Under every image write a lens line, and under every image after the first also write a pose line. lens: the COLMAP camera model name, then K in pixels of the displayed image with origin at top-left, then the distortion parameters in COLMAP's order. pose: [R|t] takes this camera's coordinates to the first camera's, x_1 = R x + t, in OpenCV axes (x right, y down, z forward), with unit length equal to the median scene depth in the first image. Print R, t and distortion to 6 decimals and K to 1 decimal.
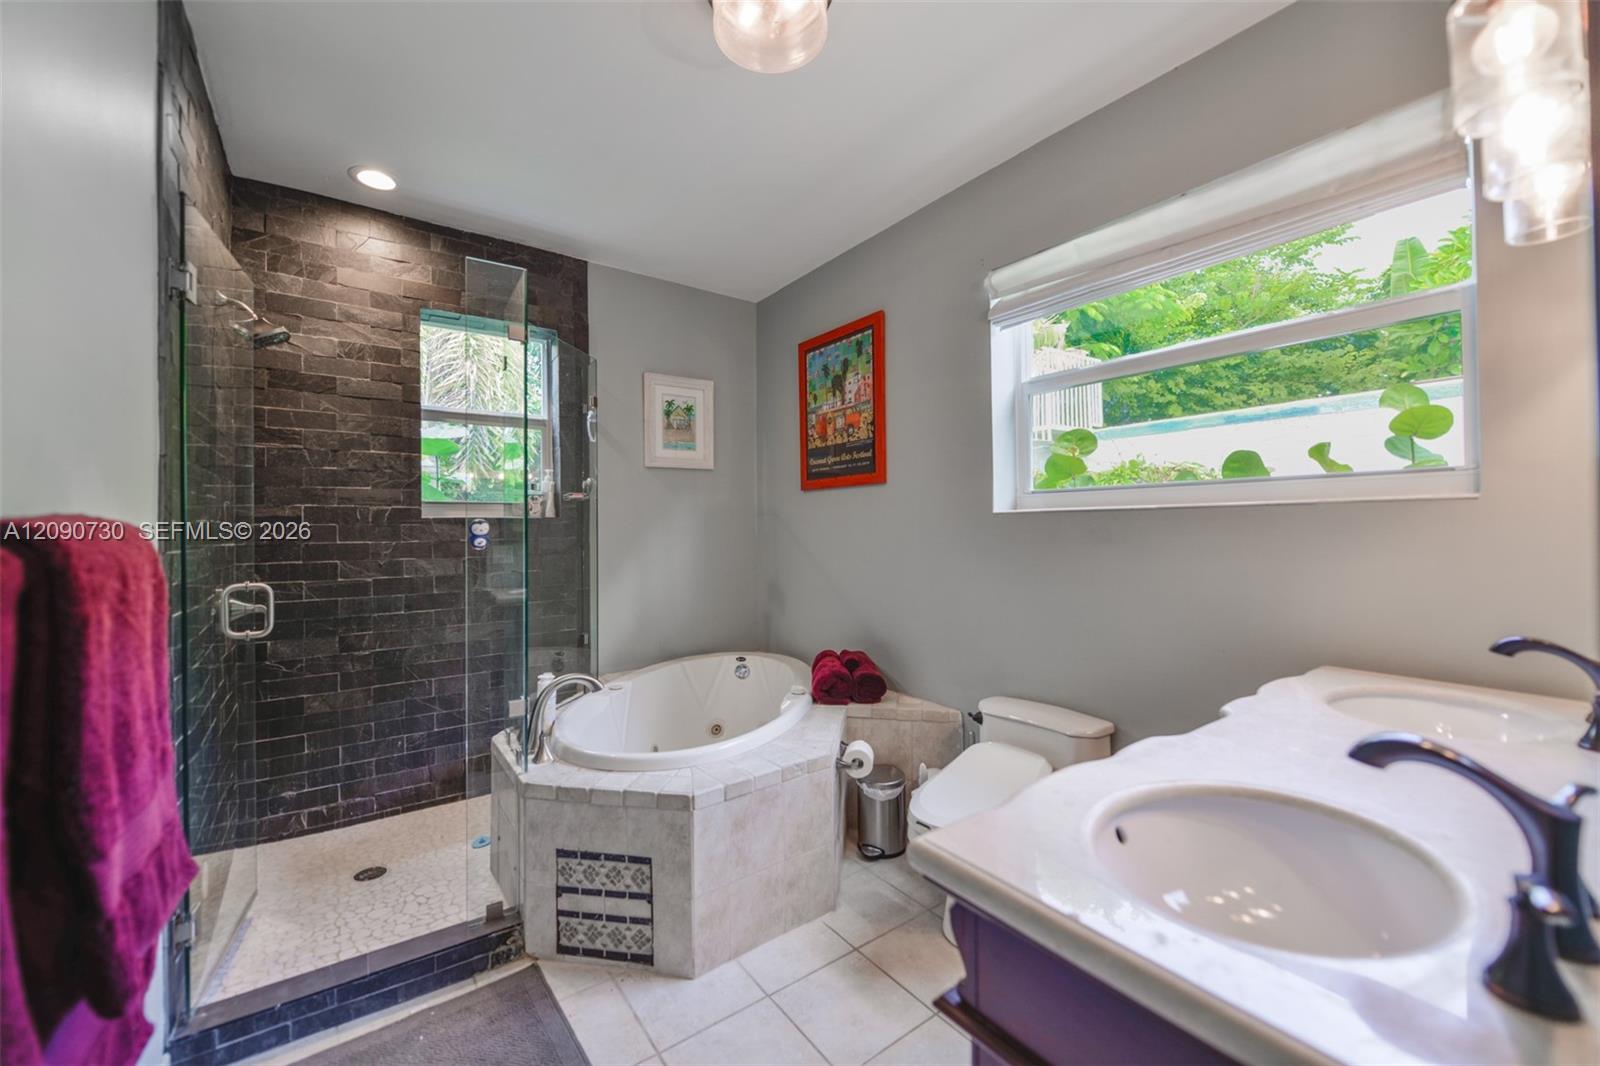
lens RADIAL K [[633.5, 0, 802.0], [0, 633.5, 531.4], [0, 0, 1]] dist [0.002890, -0.003036]
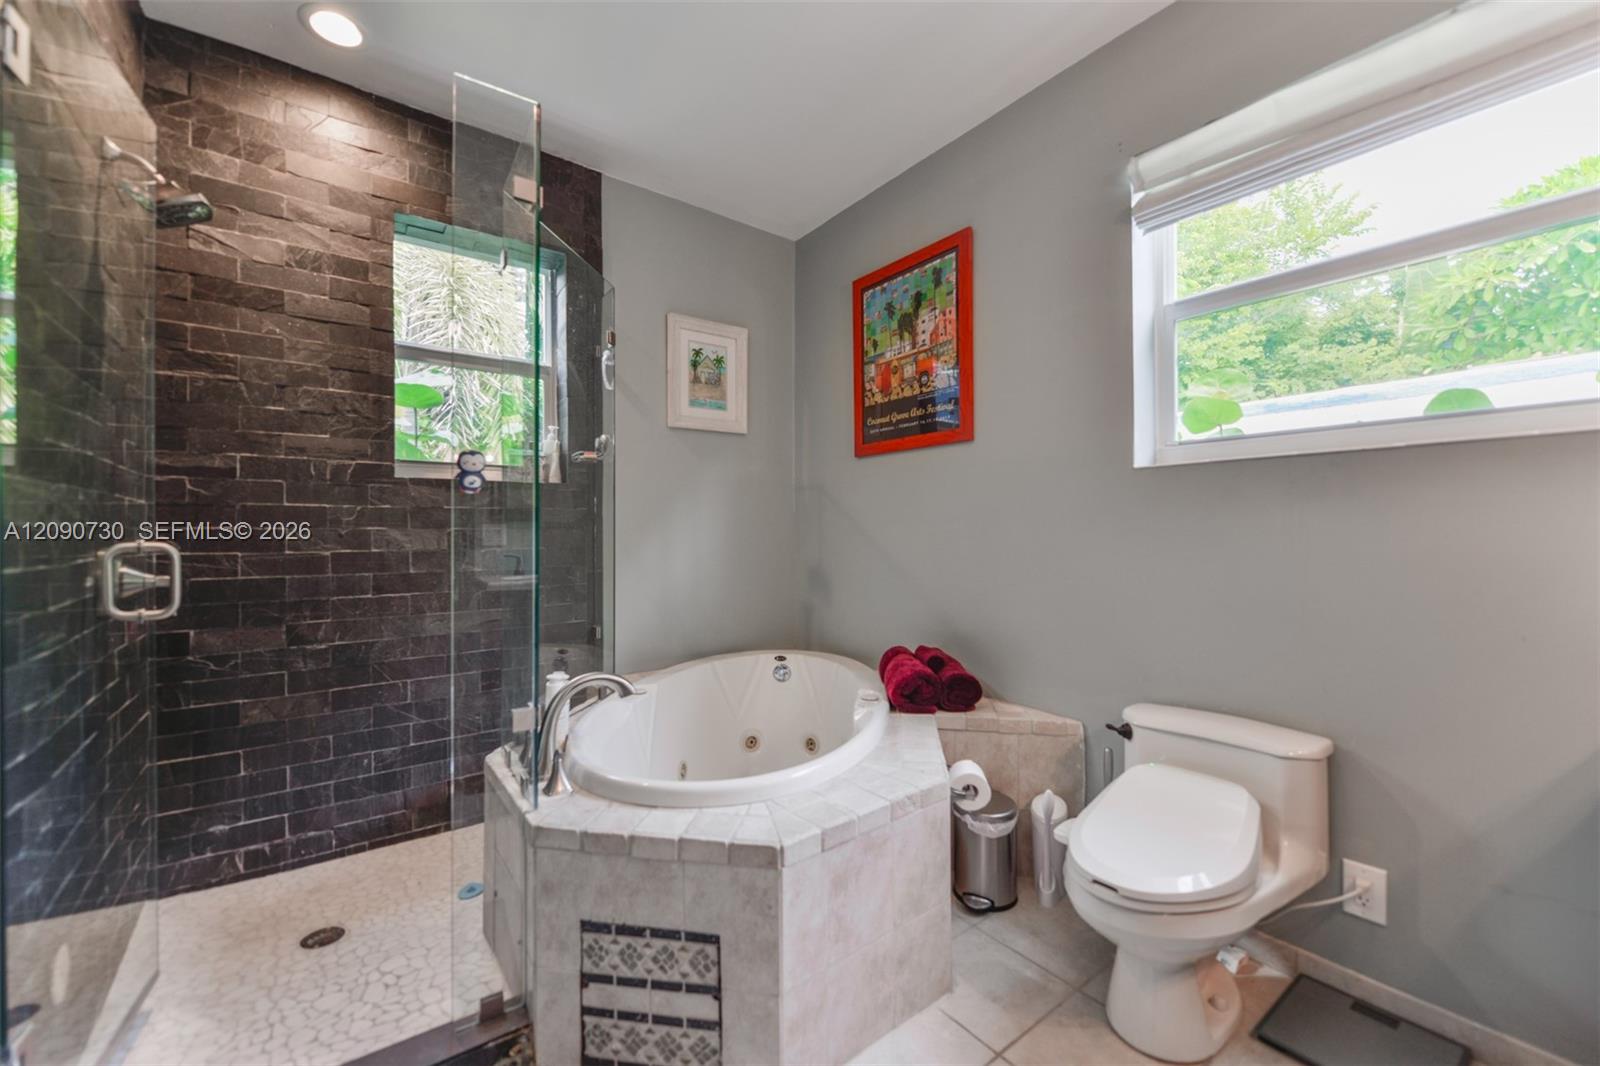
lens RADIAL K [[638.4, 0, 802.5], [0, 638.4, 538.5], [0, 0, 1]] dist [-0.000291, -0.002775]
pose [[0.999838, 0.005313, 0.017214, -0.113566], [-0.005383, 0.999977, 0.004027, 0.053842], [-0.017192, -0.004119, 0.999844, 0.211555]]
